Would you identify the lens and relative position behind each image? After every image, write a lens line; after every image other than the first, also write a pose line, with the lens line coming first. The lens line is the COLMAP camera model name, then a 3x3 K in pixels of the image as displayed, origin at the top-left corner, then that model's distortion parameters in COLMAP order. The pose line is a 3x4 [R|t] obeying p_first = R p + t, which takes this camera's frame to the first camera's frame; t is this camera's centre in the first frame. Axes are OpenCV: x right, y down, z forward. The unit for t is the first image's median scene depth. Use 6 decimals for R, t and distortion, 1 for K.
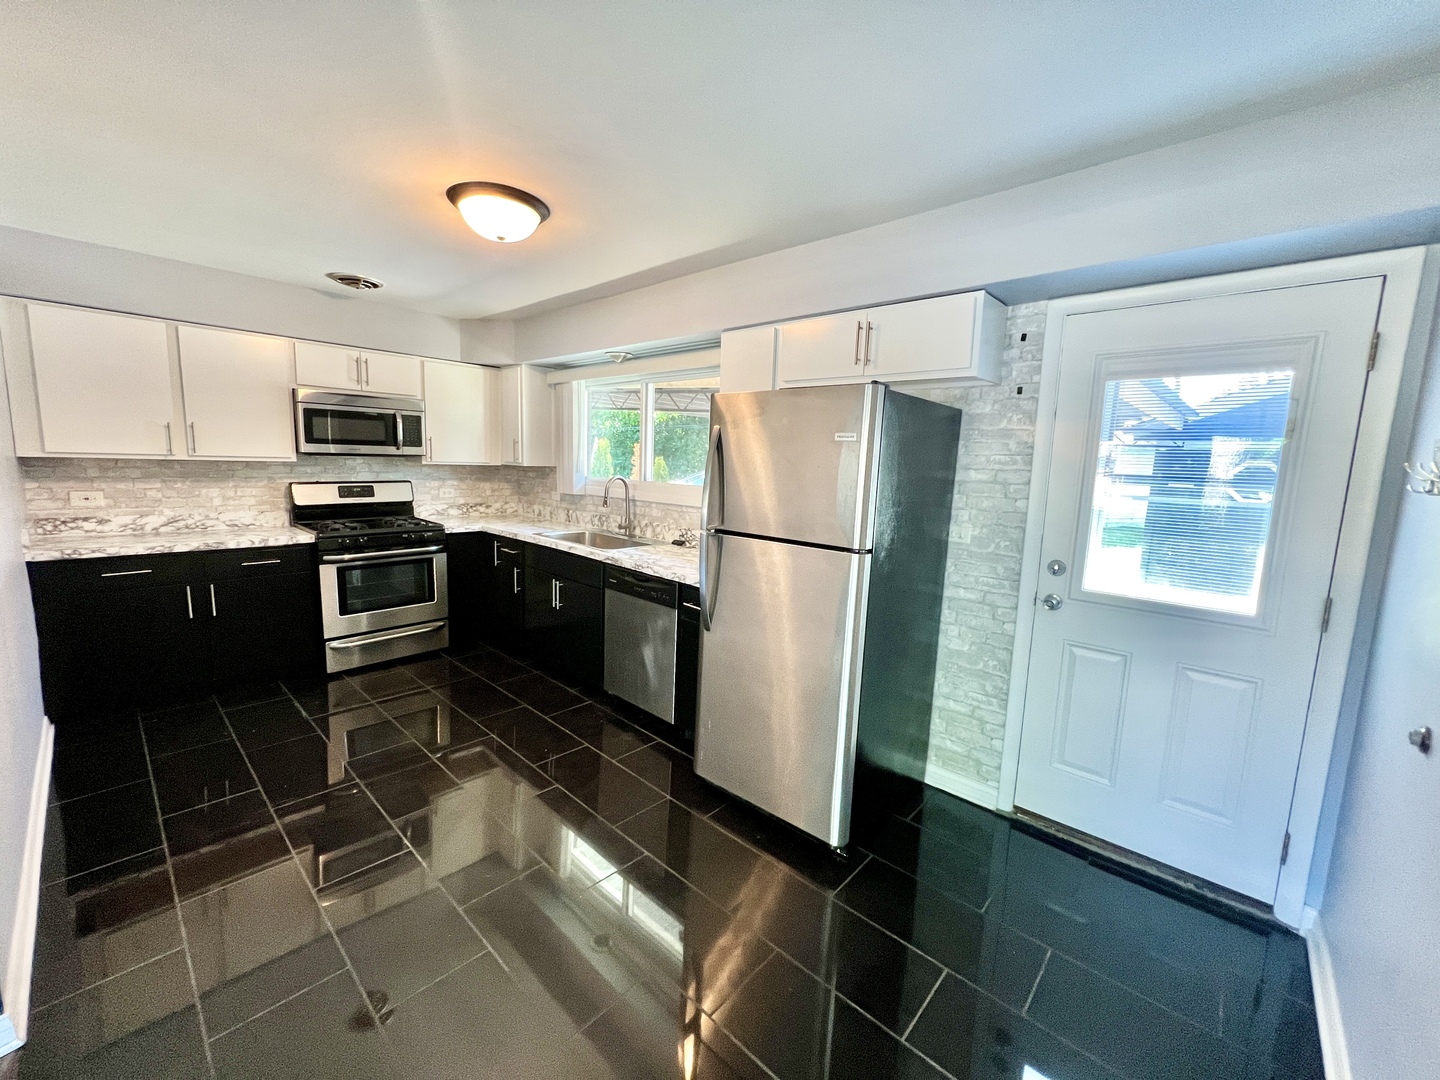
lens RADIAL K [[575.1, 0, 717.3], [0, 575.1, 536.9], [0, 0, 1]] dist [-0.002417, 0.000630]
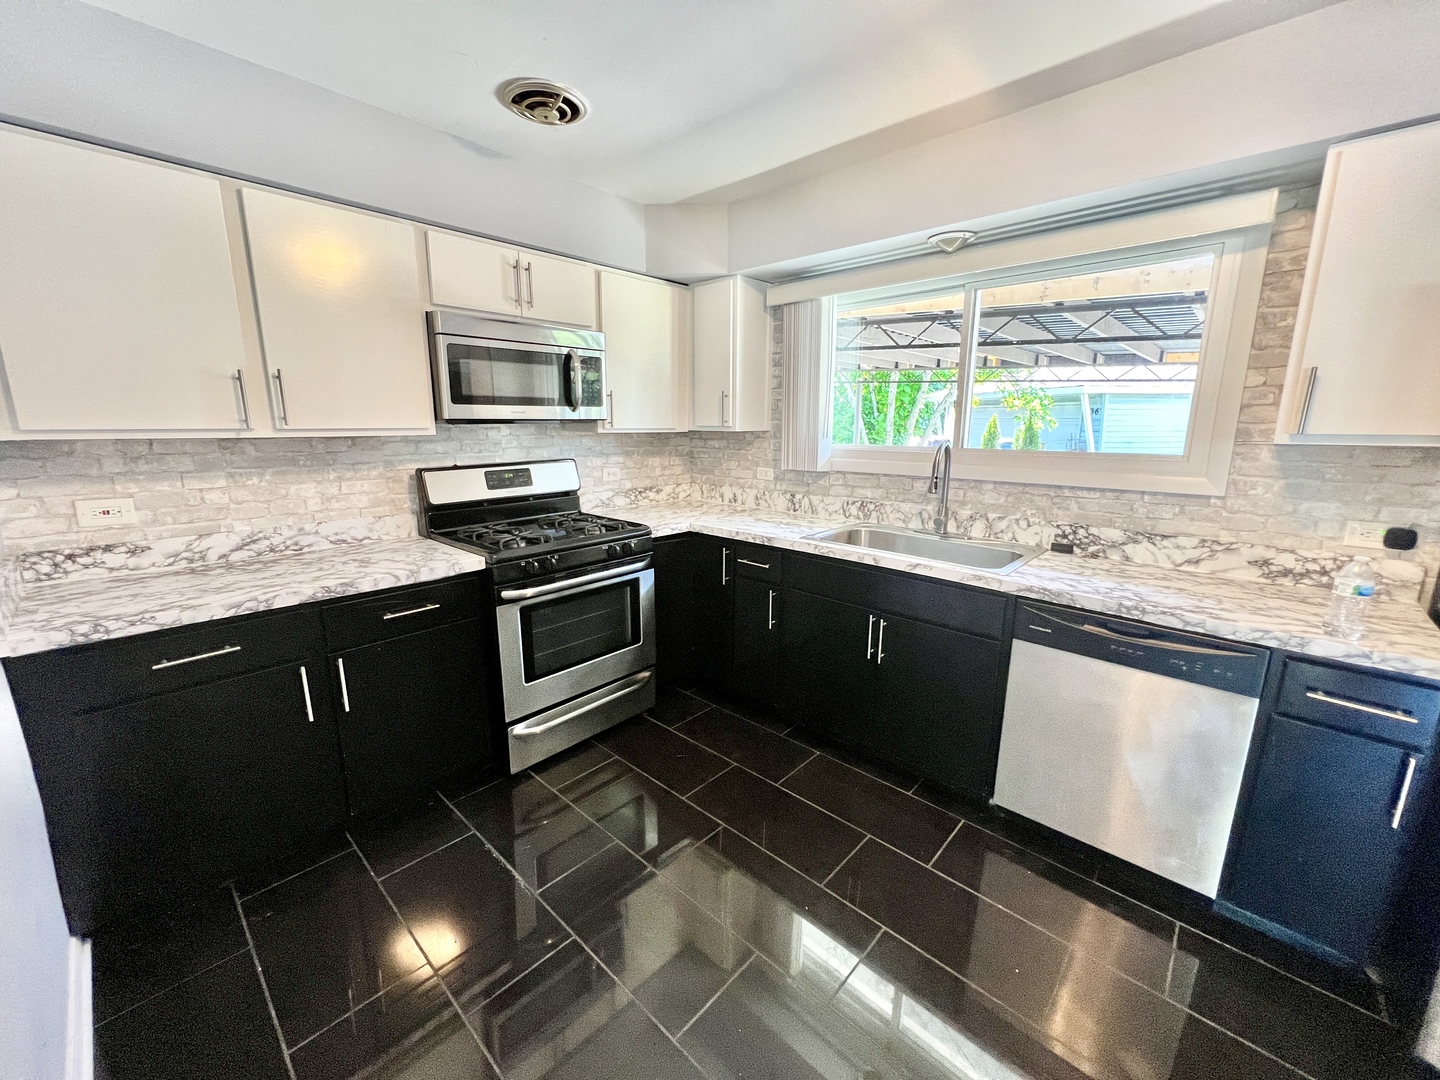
lens RADIAL K [[575.1, 0, 717.3], [0, 575.1, 538.7], [0, 0, 1]] dist [-0.002417, 0.000630]
pose [[0.999446, -0.030373, -0.013637, -0.429524], [0.031201, 0.997378, 0.065304, -0.051607], [0.011618, -0.065693, 0.997772, 0.386685]]
